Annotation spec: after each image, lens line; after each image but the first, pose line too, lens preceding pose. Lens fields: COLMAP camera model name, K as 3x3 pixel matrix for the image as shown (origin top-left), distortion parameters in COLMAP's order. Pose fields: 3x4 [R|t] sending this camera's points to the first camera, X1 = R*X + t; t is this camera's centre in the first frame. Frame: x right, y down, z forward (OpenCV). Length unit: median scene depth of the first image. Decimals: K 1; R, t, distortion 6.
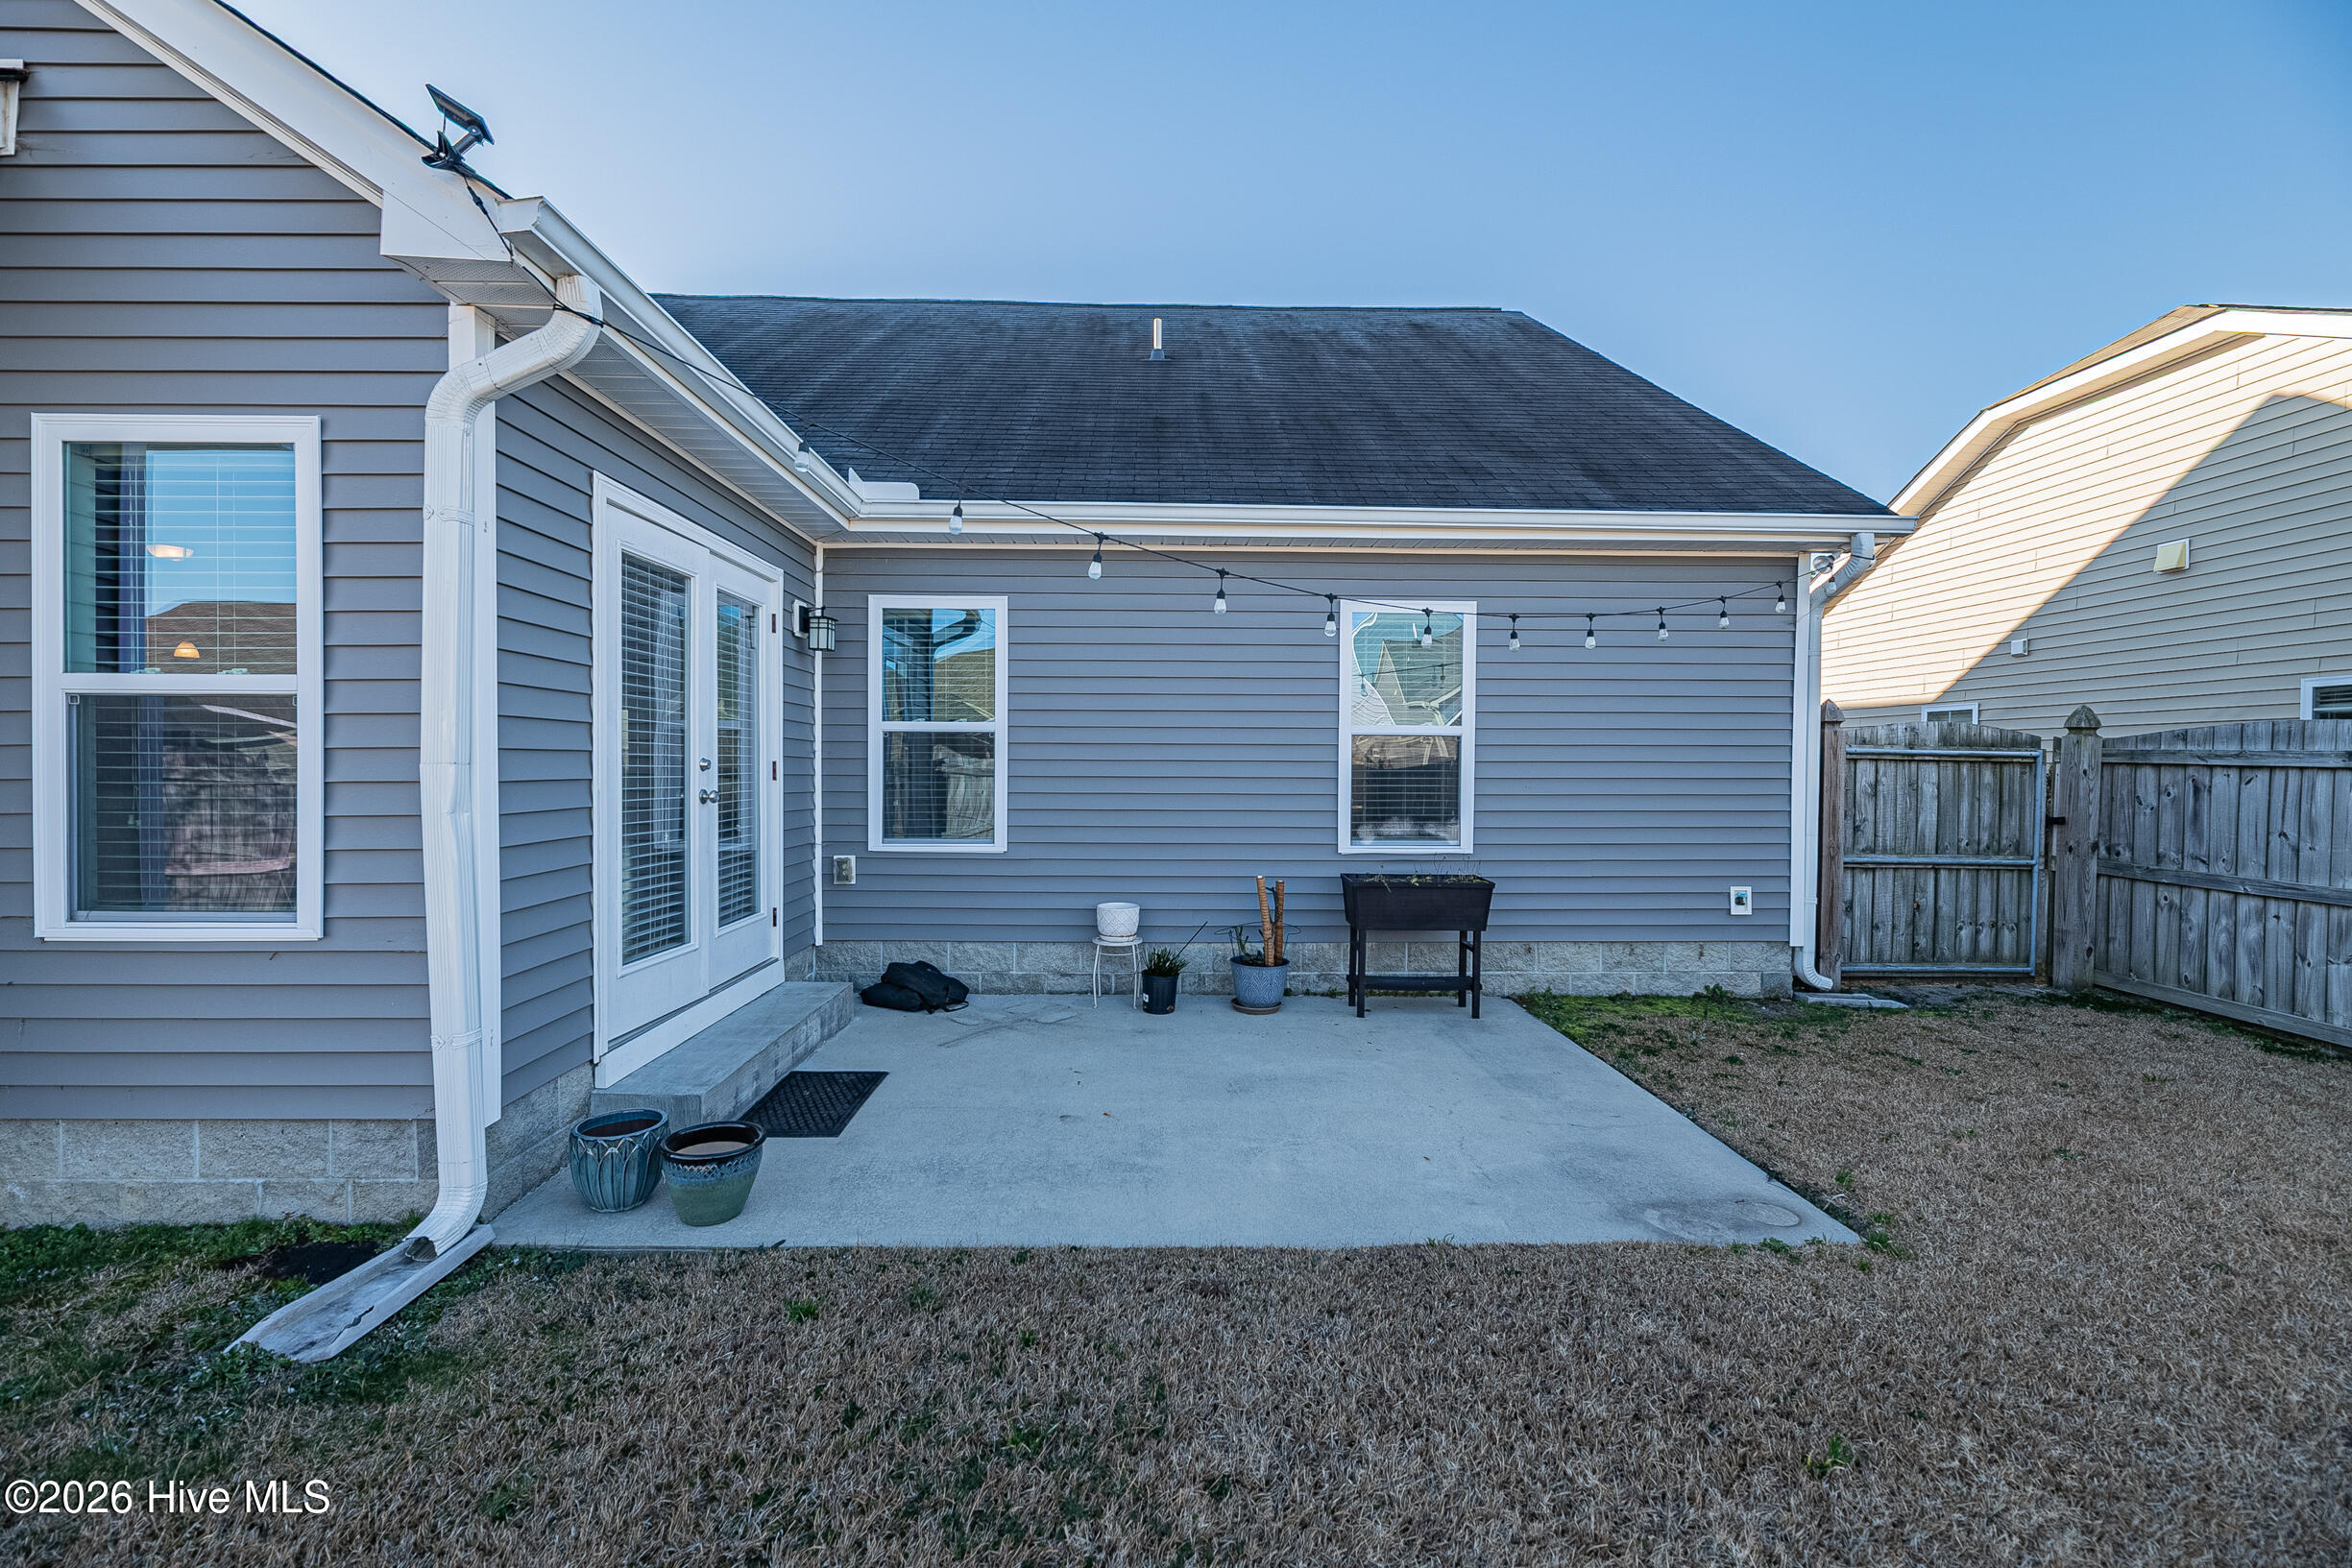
lens RADIAL K [[971.1, 0, 1128.5], [0, 971.1, 788.2], [0, 0, 1]] dist [0.003431, -0.002200]
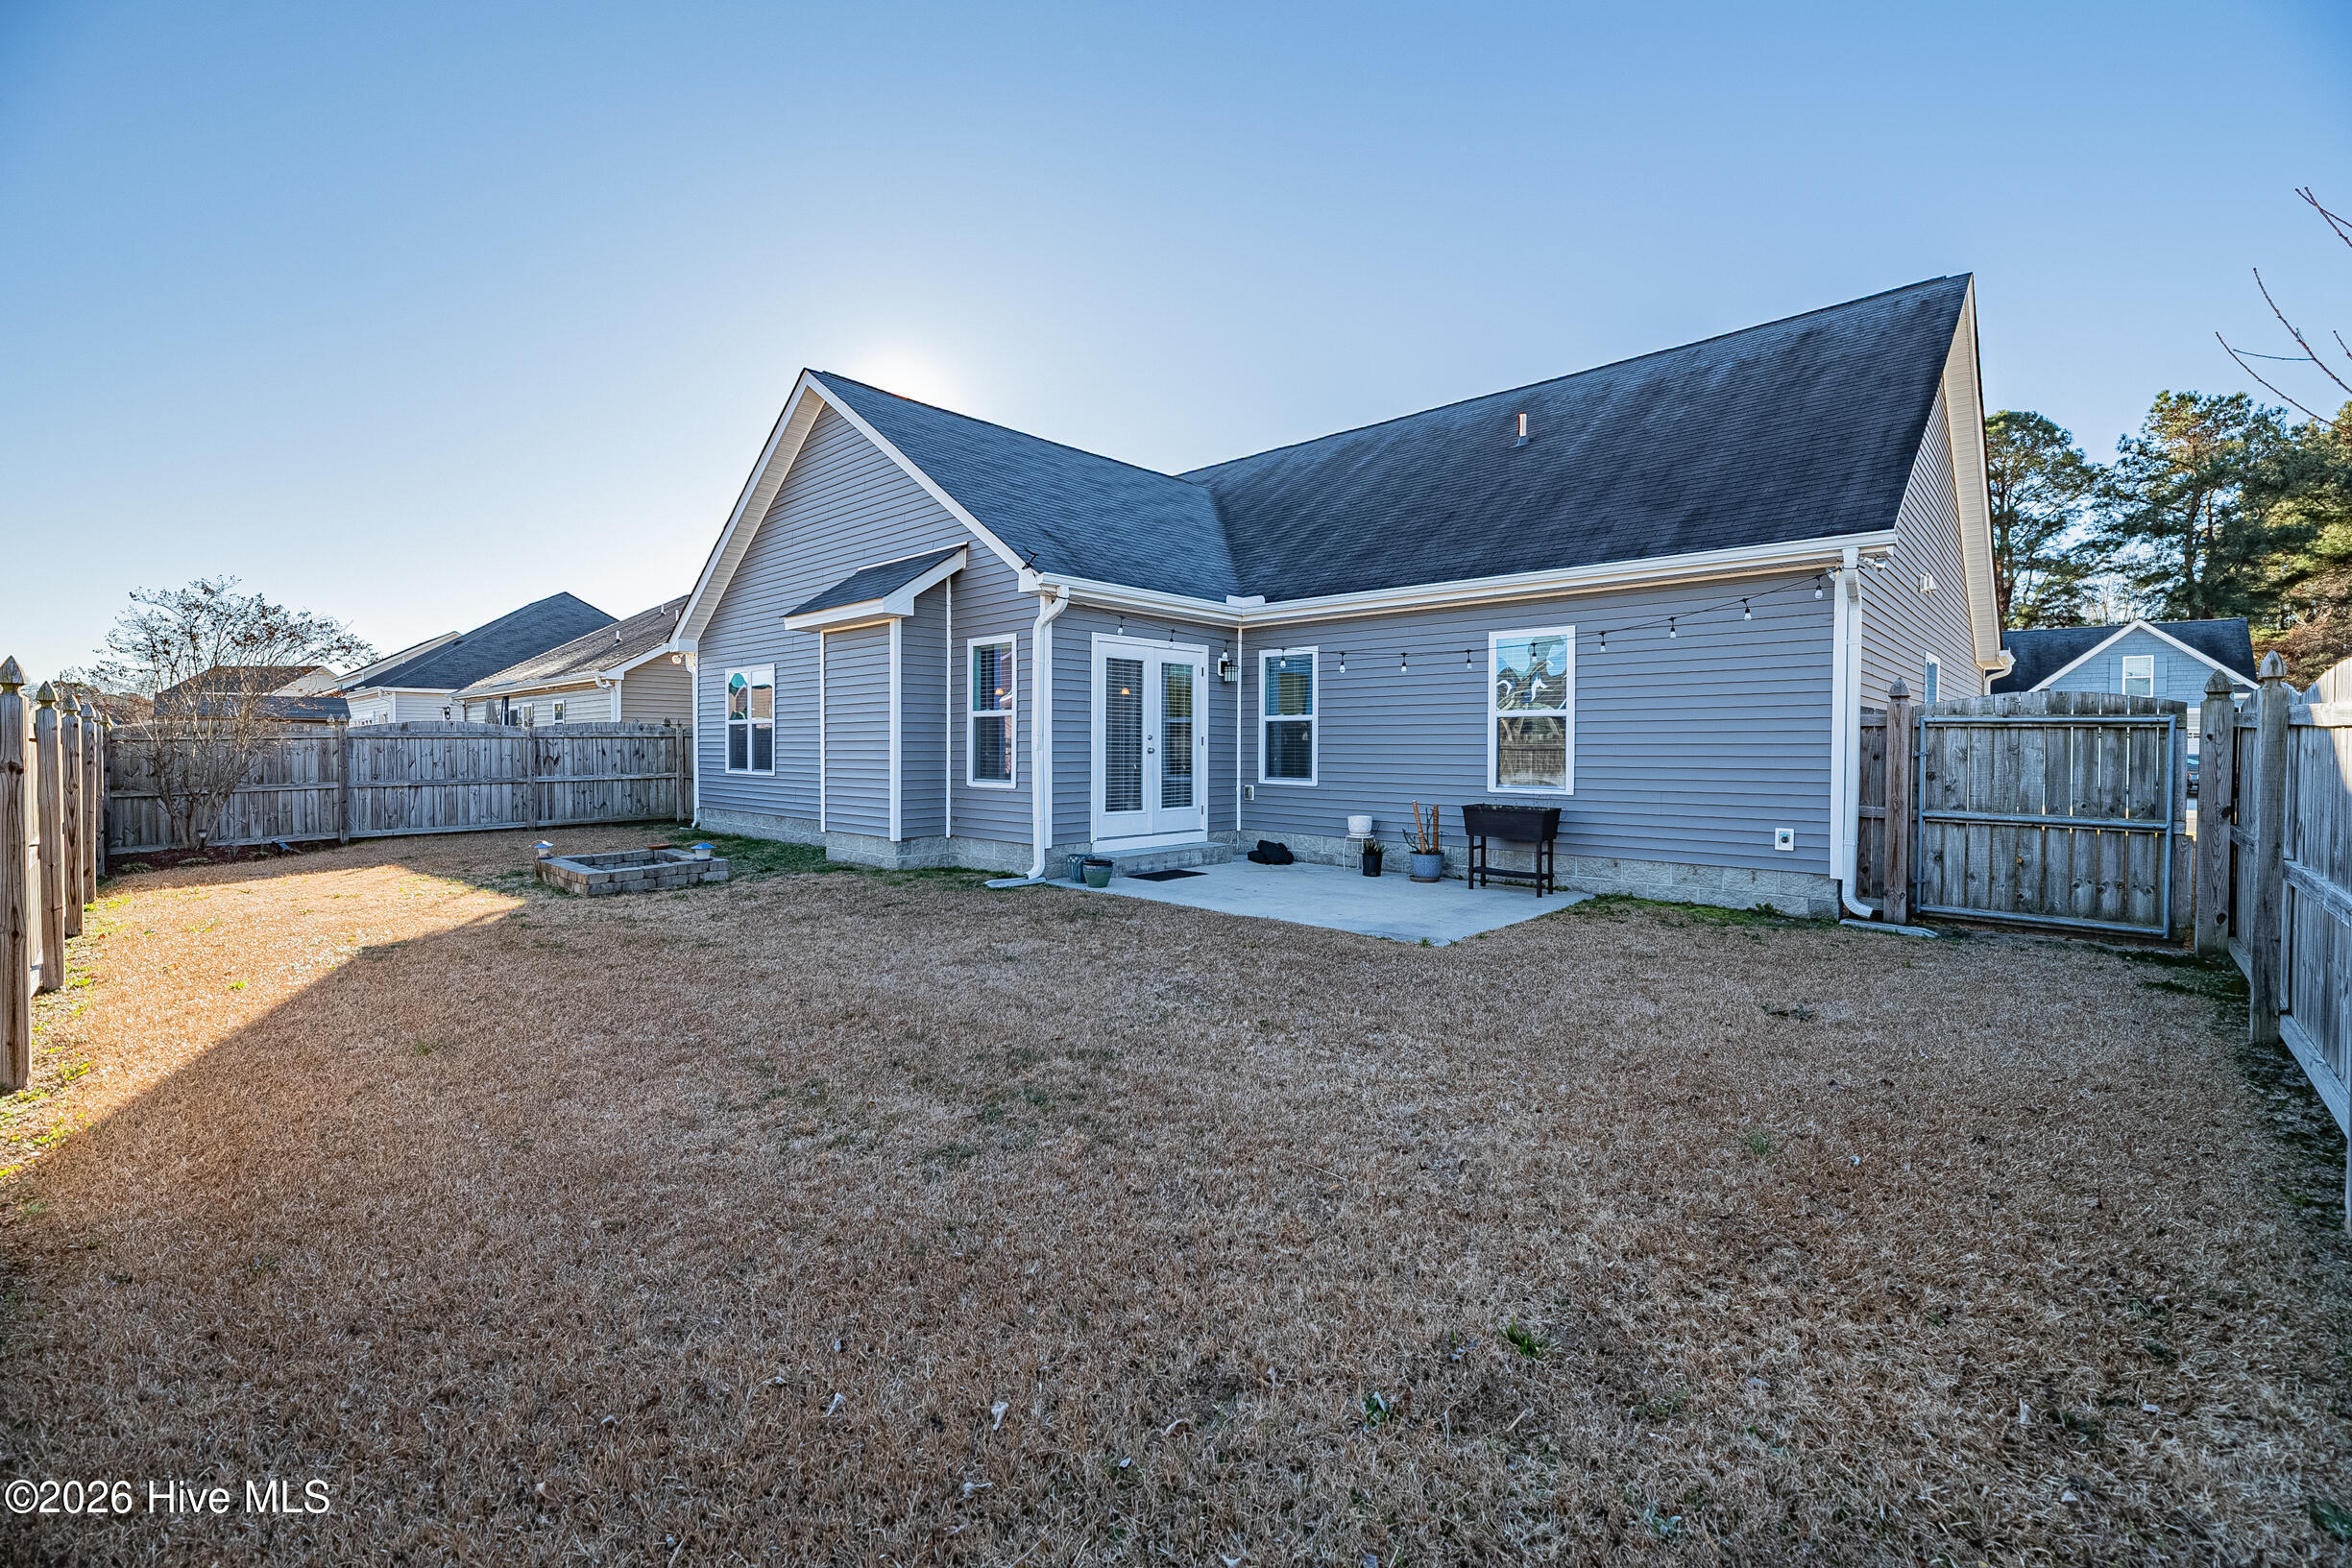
lens RADIAL K [[971.1, 0, 1246.6], [0, 971.1, 781.0], [0, 0, 1]] dist [0.003431, -0.002200]
pose [[0.734558, 0.021424, -0.678208, 1.052247], [-0.014597, 0.999769, 0.015772, 0.030692], [0.678389, -0.001686, 0.734701, -0.457706]]
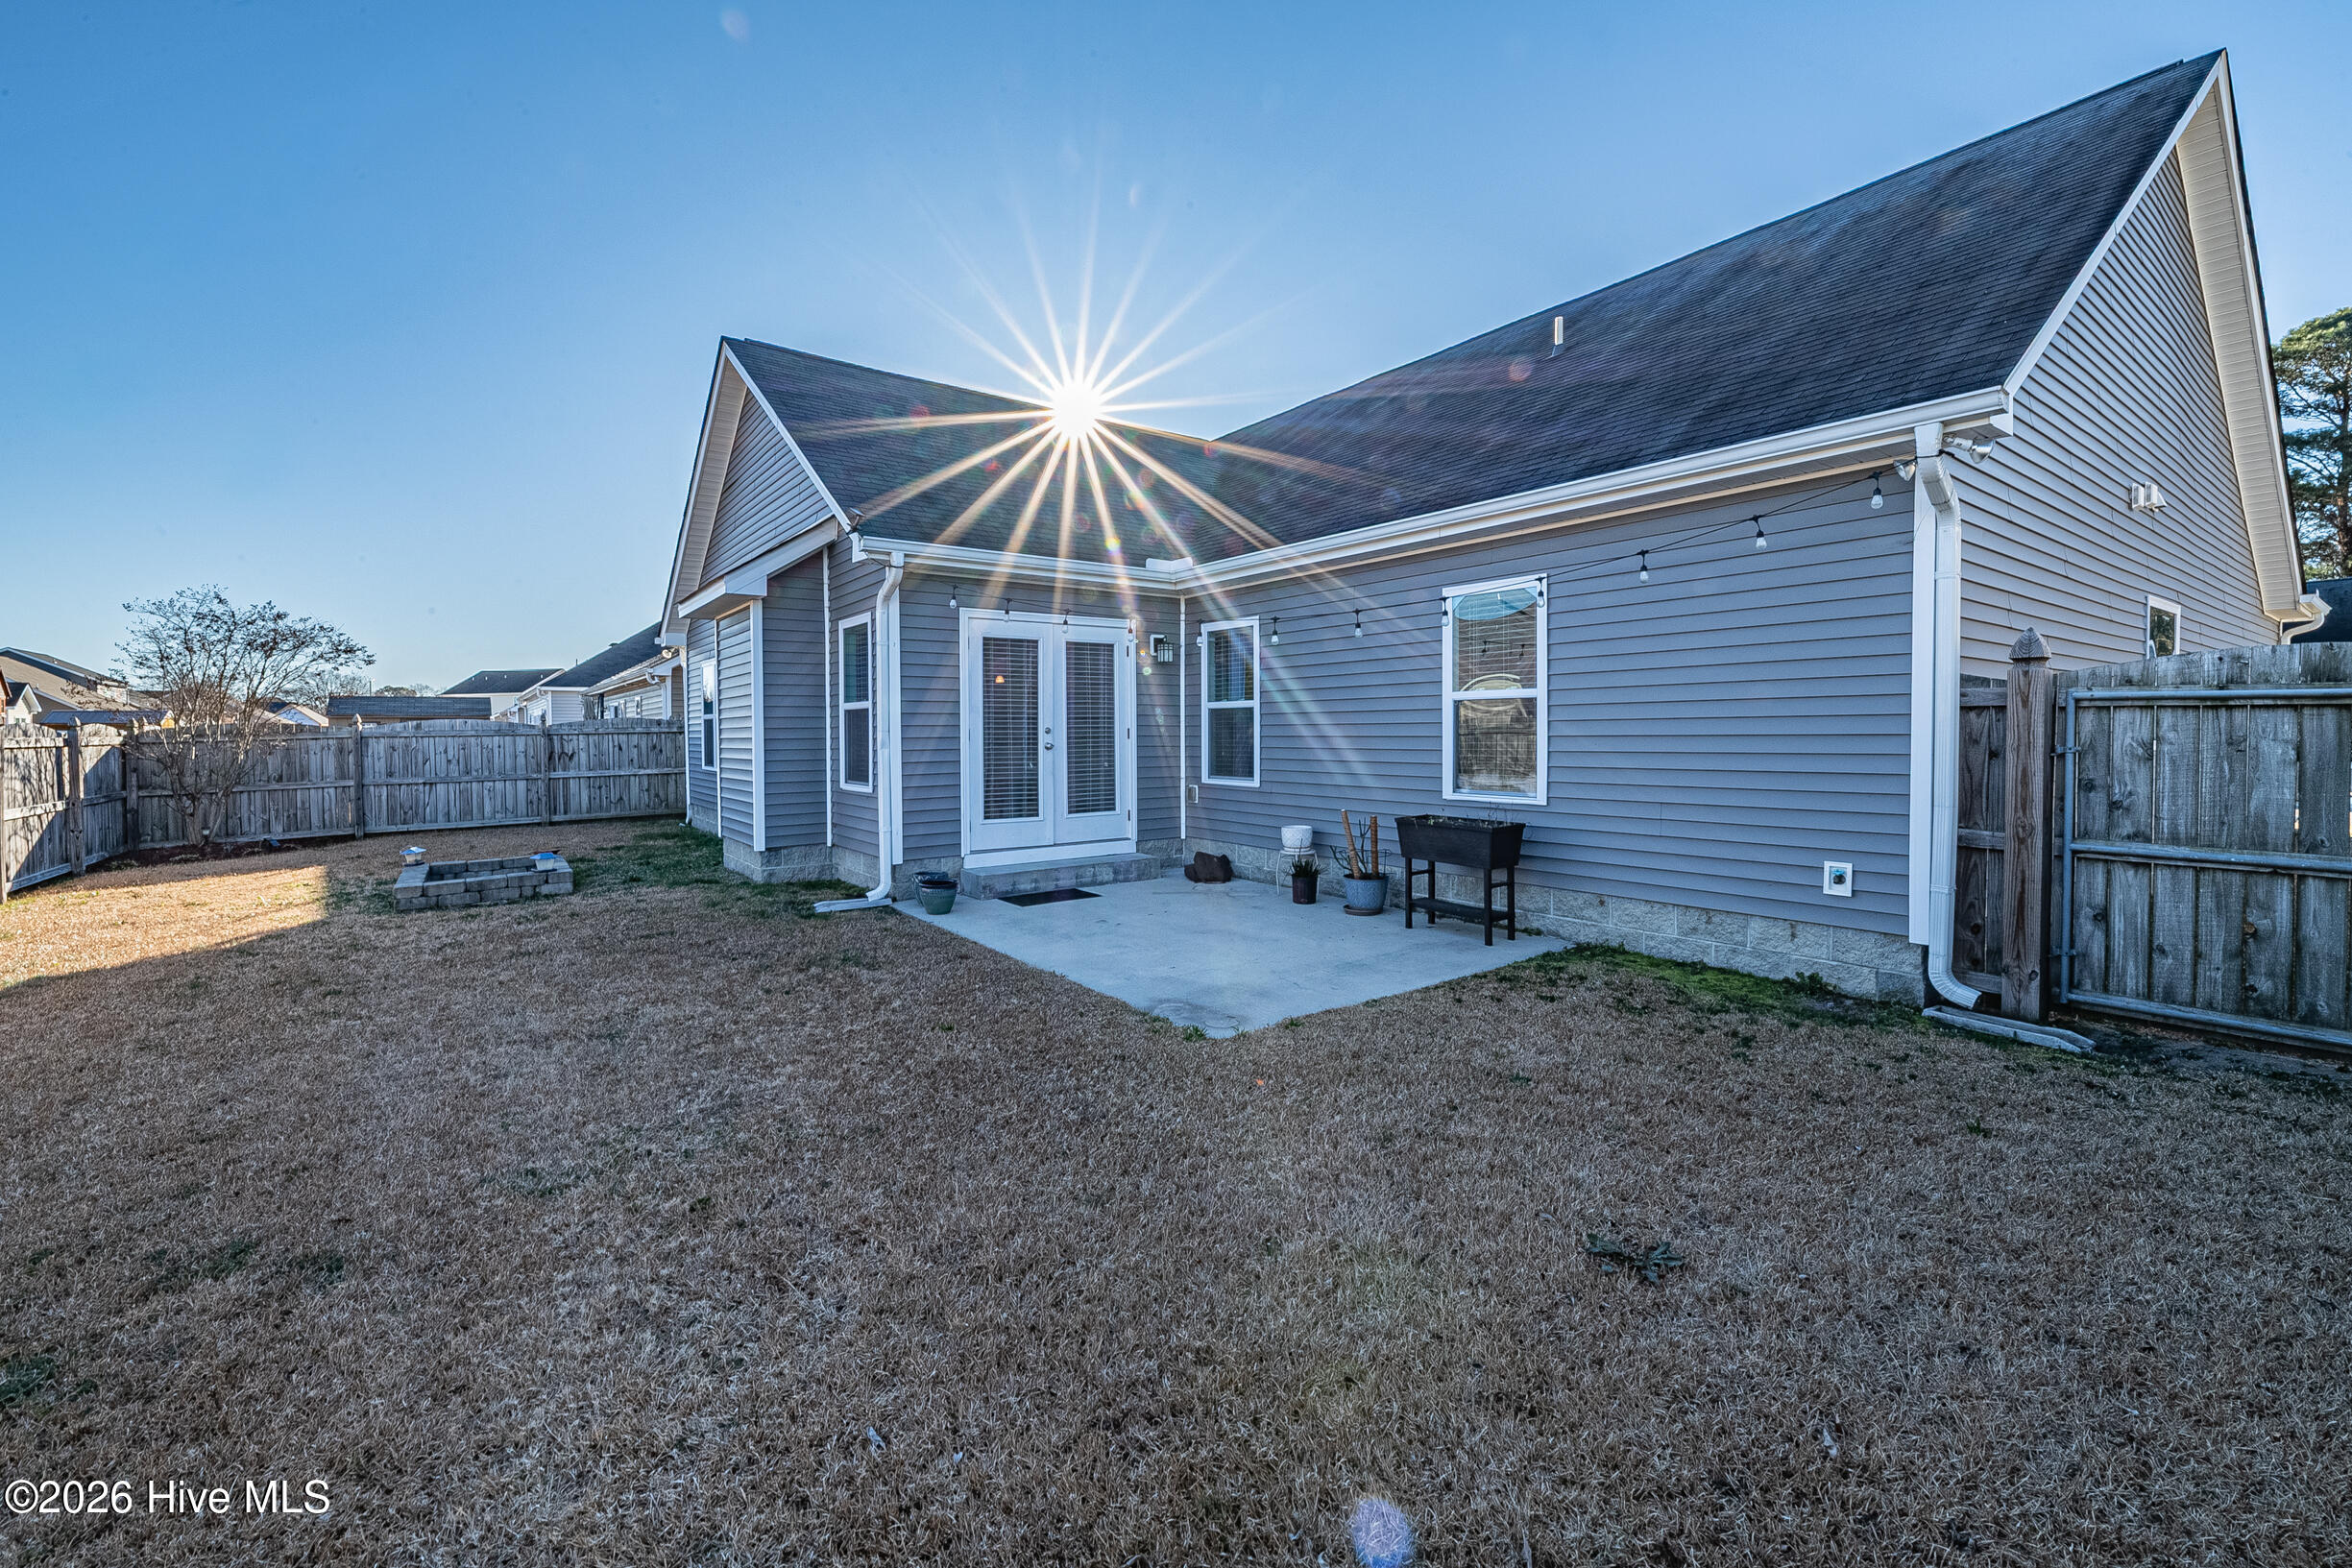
lens RADIAL K [[971.1, 0, 1201.8], [0, 971.1, 768.7], [0, 0, 1]] dist [0.003431, -0.002200]
pose [[0.579964, 0.022333, -0.814336, 1.074419], [-0.008503, 0.999736, 0.021362, 0.006254], [0.814598, -0.005464, 0.580001, 0.058016]]
